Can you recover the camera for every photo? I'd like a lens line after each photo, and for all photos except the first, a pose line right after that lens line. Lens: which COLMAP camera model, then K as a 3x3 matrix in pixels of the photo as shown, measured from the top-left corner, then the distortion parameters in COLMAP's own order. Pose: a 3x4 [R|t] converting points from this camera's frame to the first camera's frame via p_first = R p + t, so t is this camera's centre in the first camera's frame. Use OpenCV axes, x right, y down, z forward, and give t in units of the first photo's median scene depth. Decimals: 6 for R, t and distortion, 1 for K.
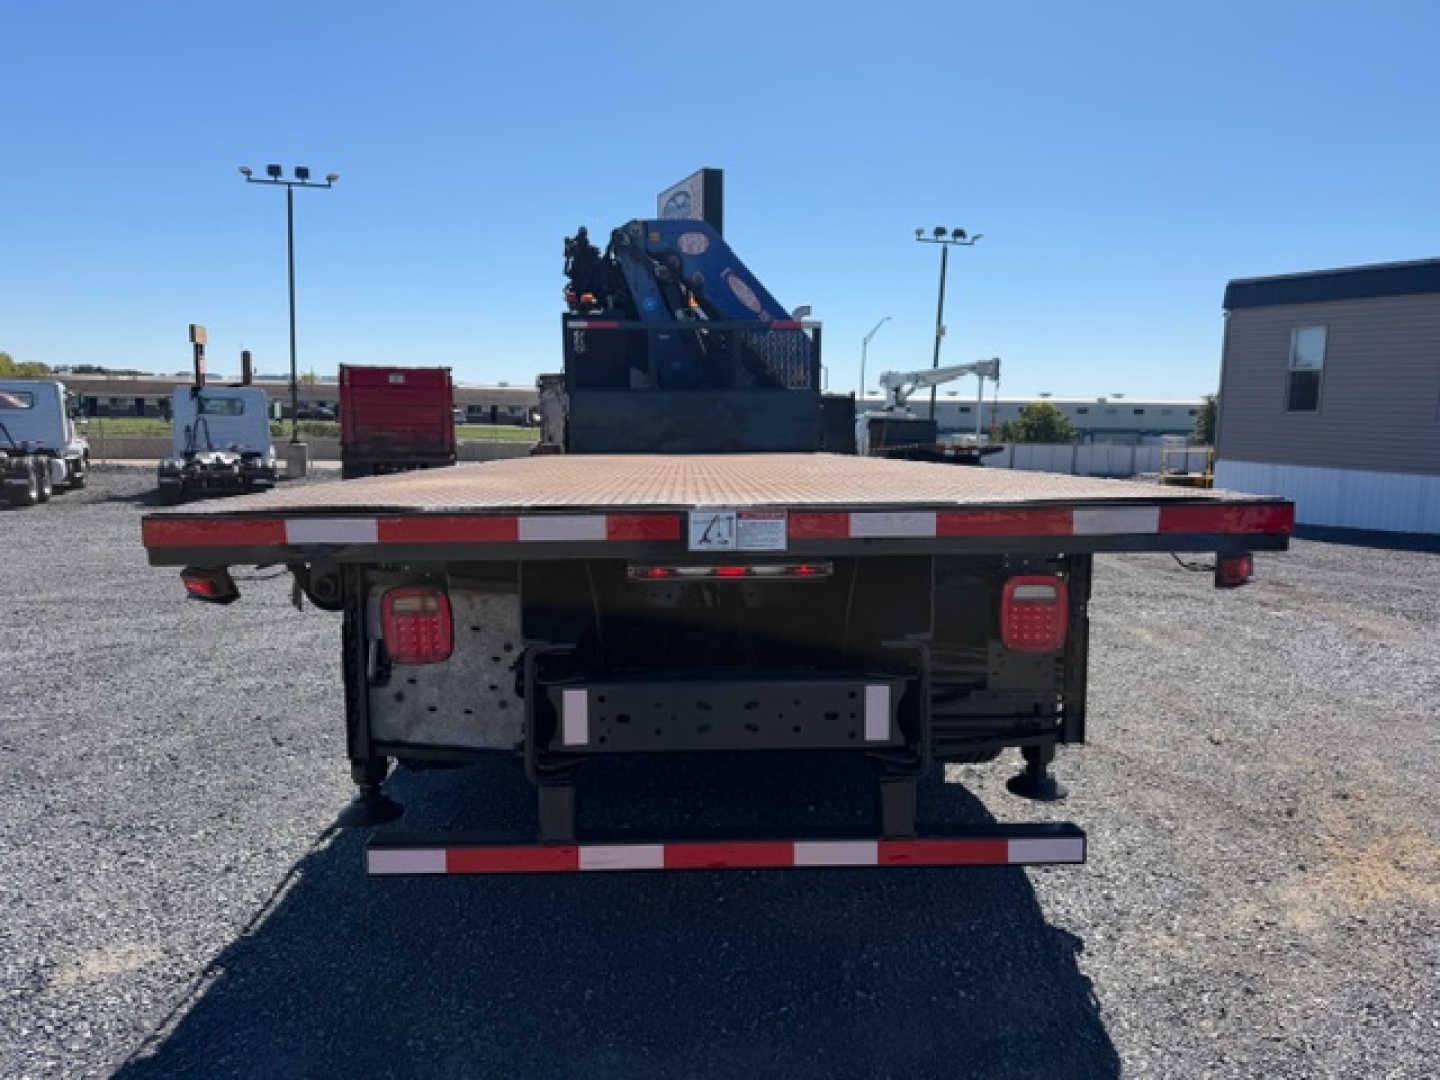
lens RADIAL K [[1044.7, 0, 720.0], [0, 1044.7, 540.0], [0, 0, 1]] dist [0.005855, 0.001246]
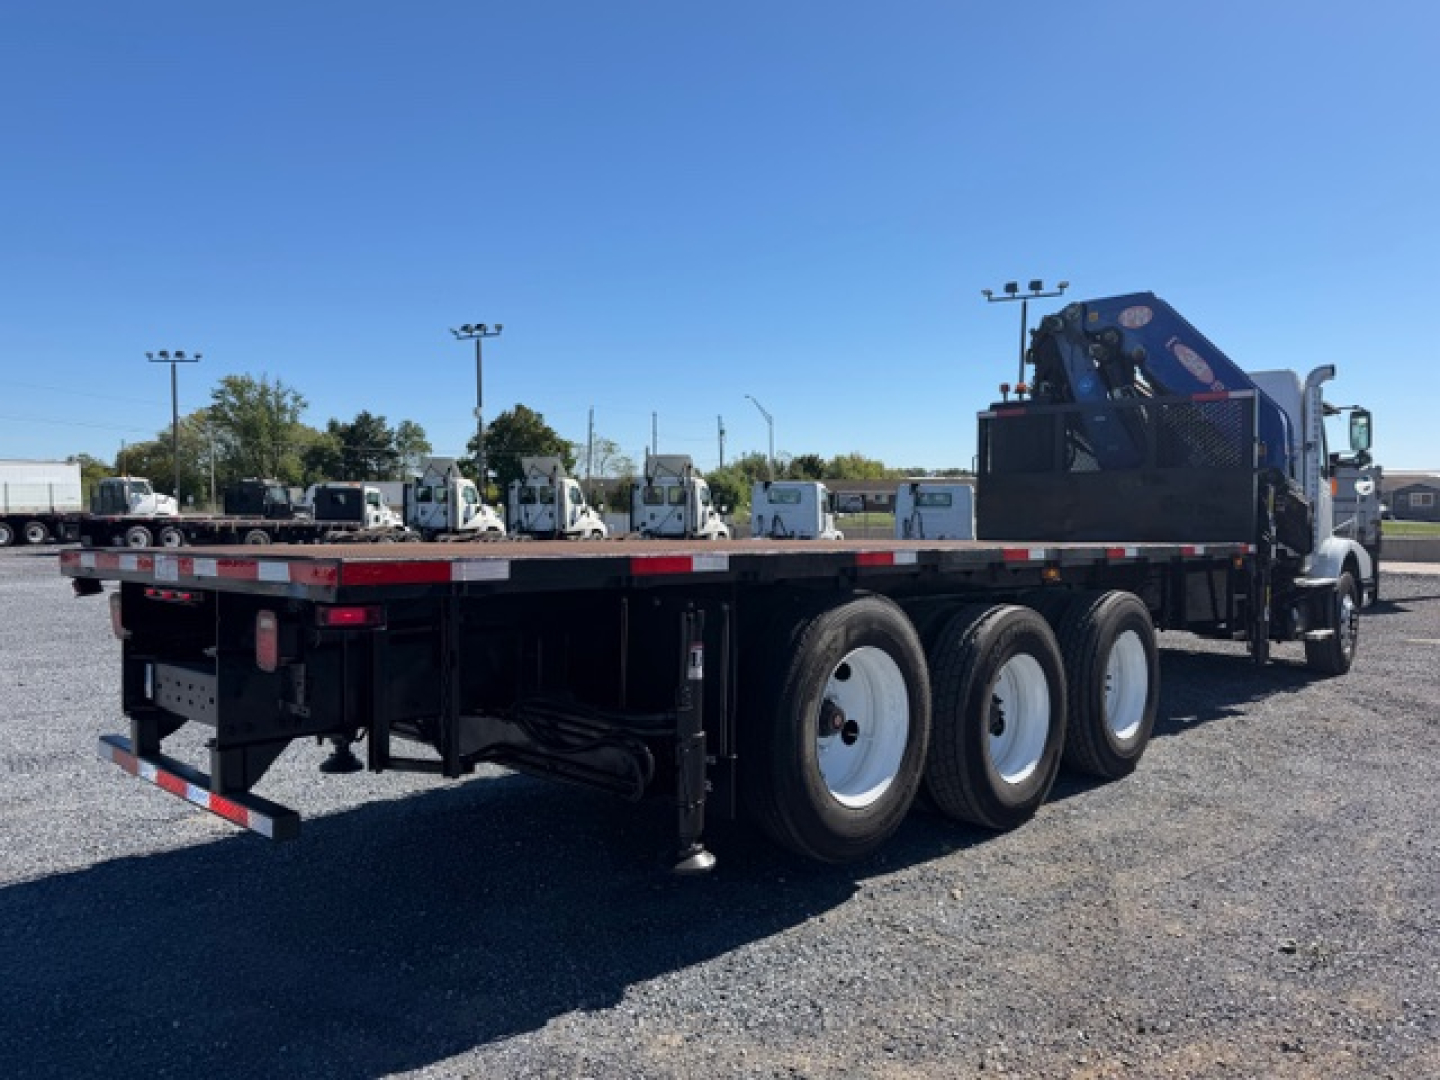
lens RADIAL K [[1044.7, 0, 720.0], [0, 1044.7, 540.0], [0, 0, 1]] dist [0.005855, 0.001246]
pose [[0.684191, 0.010780, -0.729223, 0.400496], [-0.076338, 0.995457, -0.056909, -0.005746], [0.725297, 0.094604, 0.681905, 0.121343]]
